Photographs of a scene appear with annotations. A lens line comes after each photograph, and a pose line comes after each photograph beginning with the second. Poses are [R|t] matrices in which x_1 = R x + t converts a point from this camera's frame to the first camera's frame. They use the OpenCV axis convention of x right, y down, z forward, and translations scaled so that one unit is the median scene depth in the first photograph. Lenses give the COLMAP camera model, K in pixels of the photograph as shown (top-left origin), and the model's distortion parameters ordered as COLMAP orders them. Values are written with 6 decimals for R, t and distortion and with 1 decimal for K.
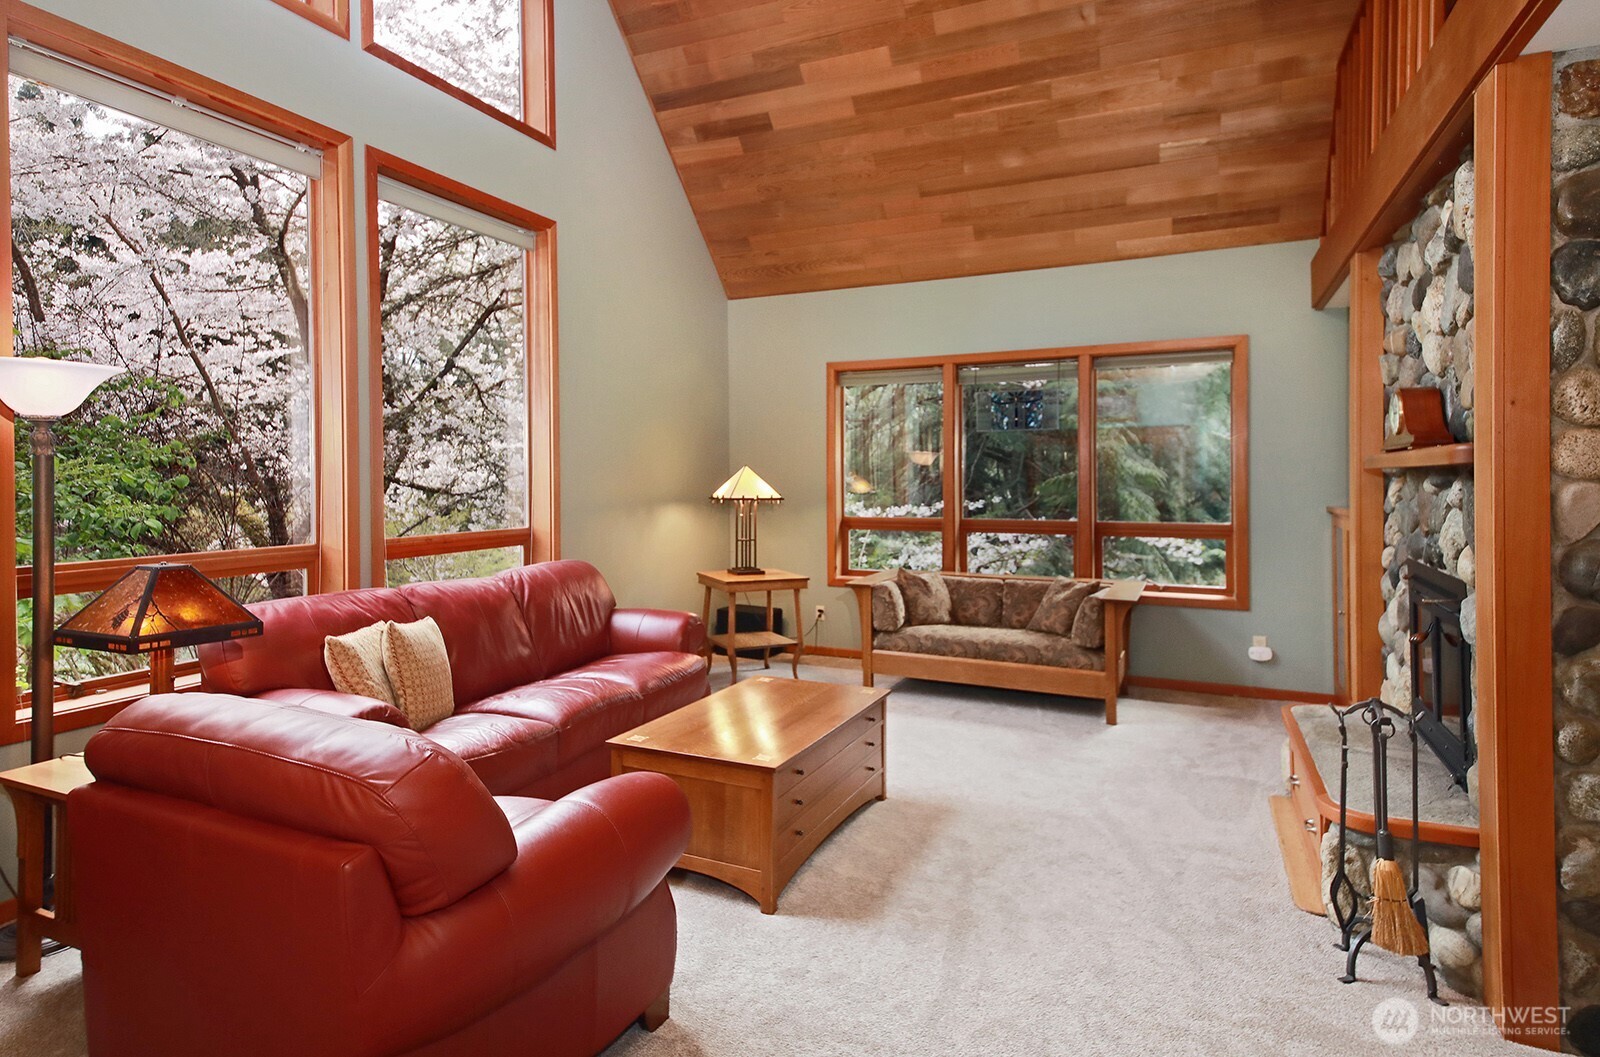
lens RADIAL K [[855.8, 0, 801.3], [0, 855.8, 494.3], [0, 0, 1]] dist [0.047464, 0.000074]
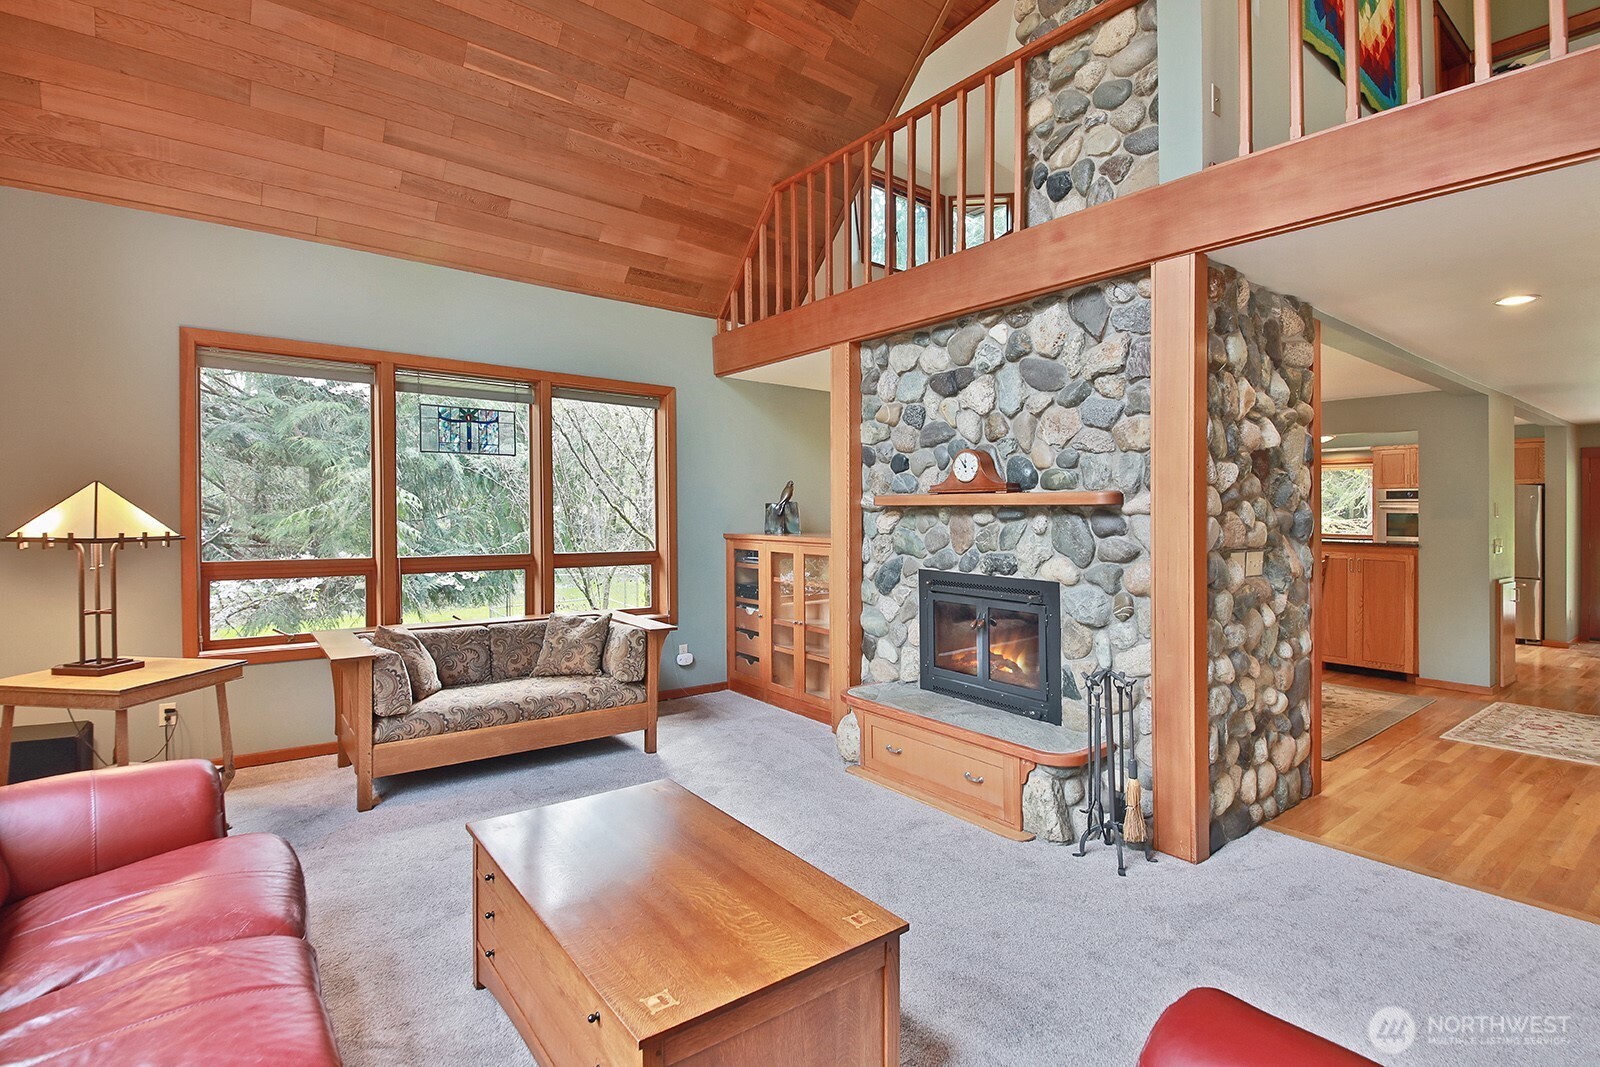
lens RADIAL K [[737.3, 0, 803.3], [0, 737.3, 520.0], [0, 0, 1]] dist [0.000405, -0.007668]
pose [[0.474242, -0.000168, 0.880394, -0.270908], [0.008884, 0.999950, -0.004594, -0.000223], [-0.880350, 0.010001, 0.474220, 0.373629]]
